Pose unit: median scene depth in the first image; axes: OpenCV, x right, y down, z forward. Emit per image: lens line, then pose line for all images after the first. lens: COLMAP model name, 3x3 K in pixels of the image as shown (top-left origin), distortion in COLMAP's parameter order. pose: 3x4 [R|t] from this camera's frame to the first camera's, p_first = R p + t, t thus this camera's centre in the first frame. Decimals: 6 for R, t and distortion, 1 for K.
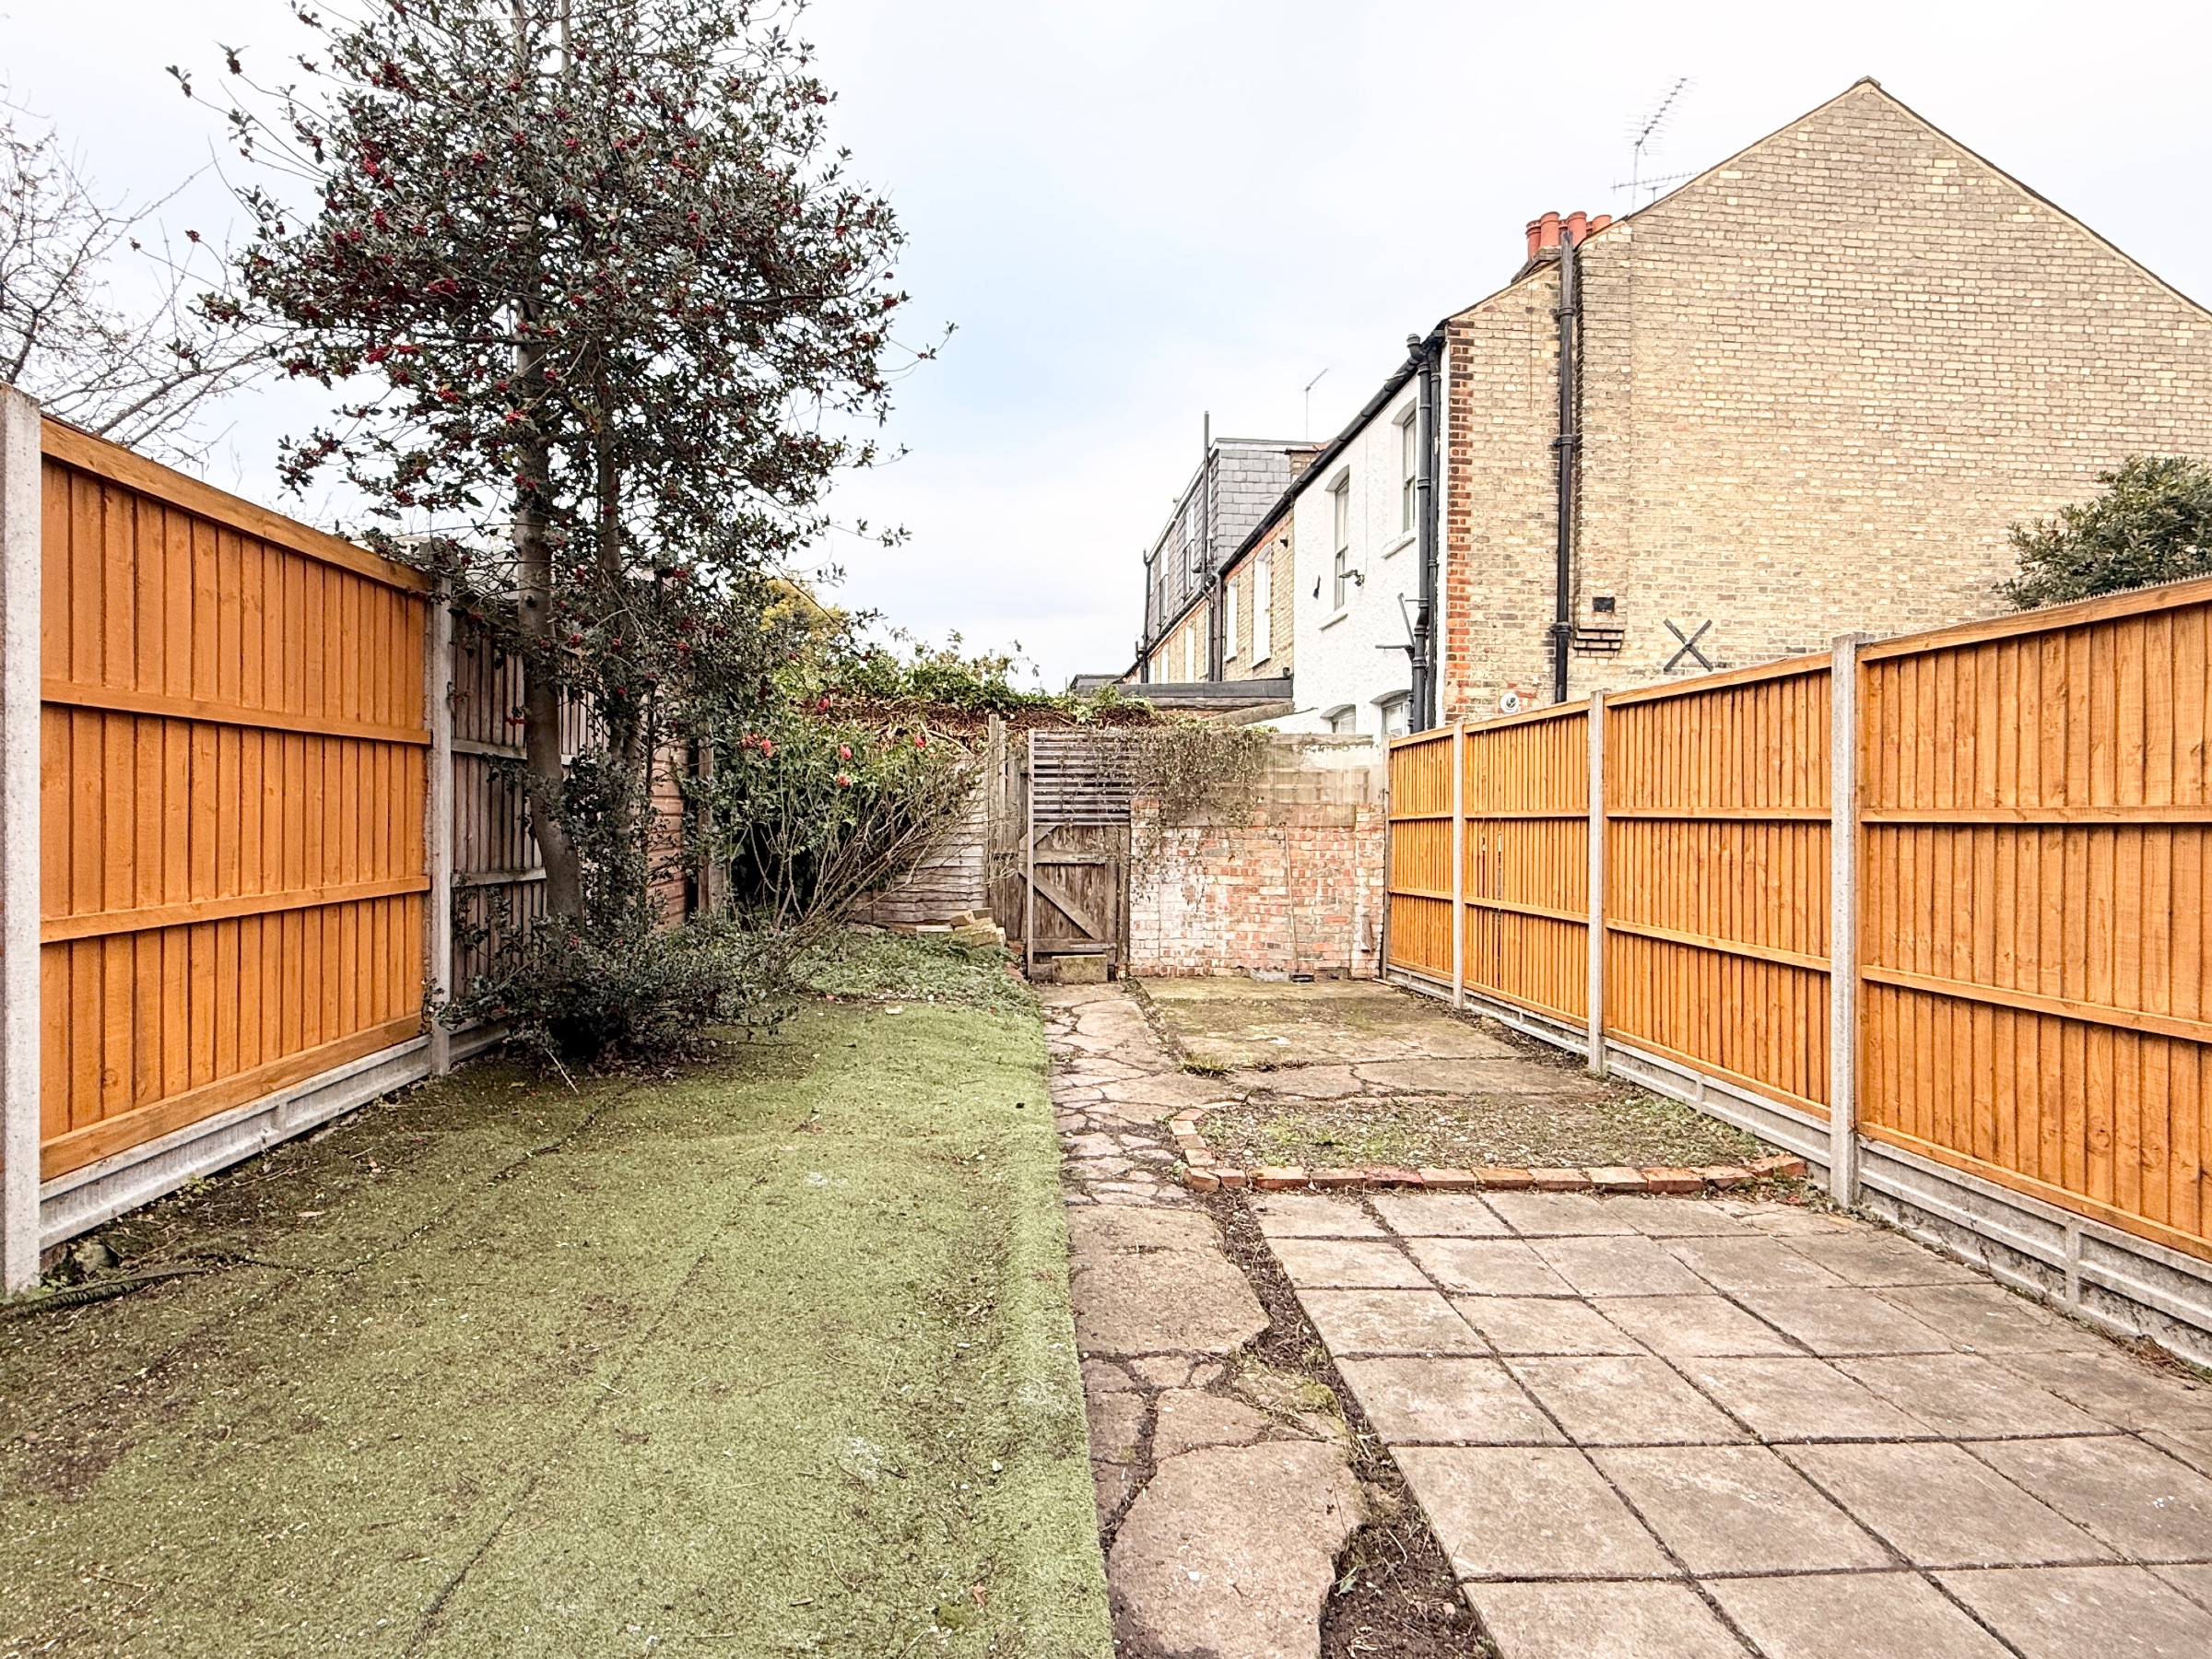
lens RADIAL K [[1170.1, 0, 1102.3], [0, 1170.1, 825.2], [0, 0, 1]] dist [-0.001499, -0.000496]
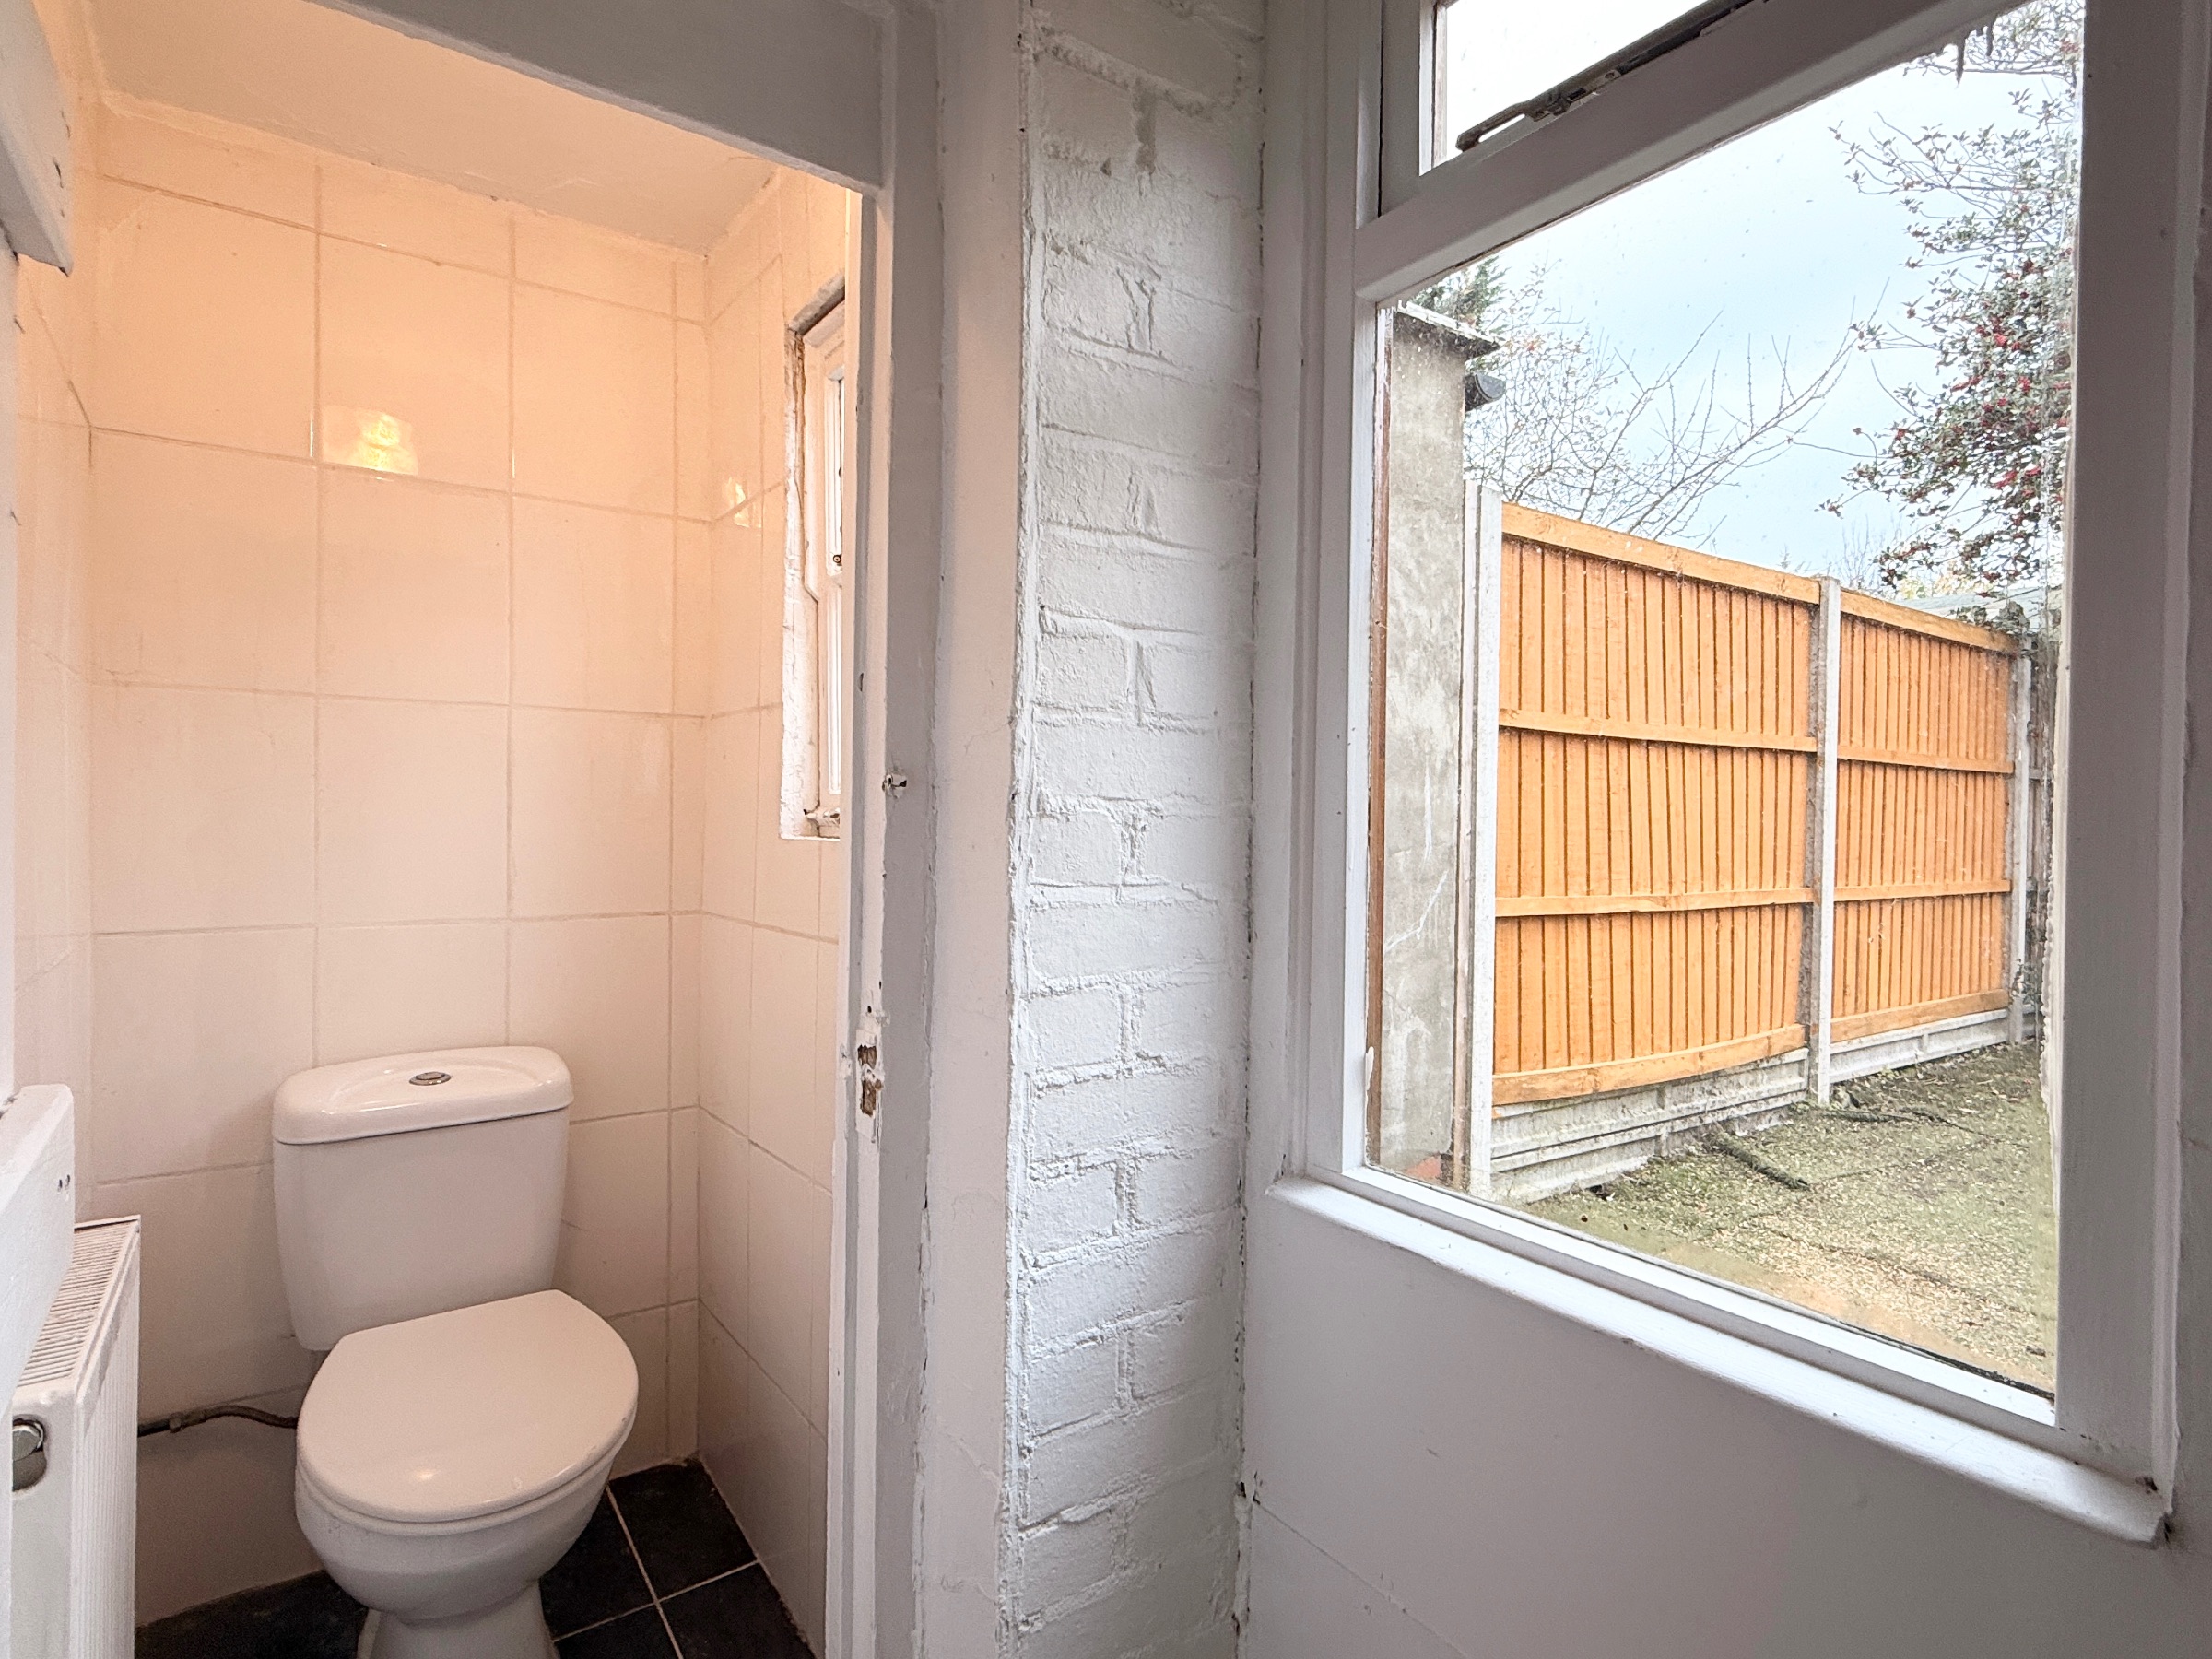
lens RADIAL K [[1203.6, 0, 1148.4], [0, 1203.6, 788.0], [0, 0, 1]] dist [0.000355, 0.000155]
pose [[0.517198, 0.002382, -0.855862, 0.017950], [-0.036335, 0.999156, -0.019176, 0.001724], [0.855094, 0.041016, 0.516848, -0.194935]]
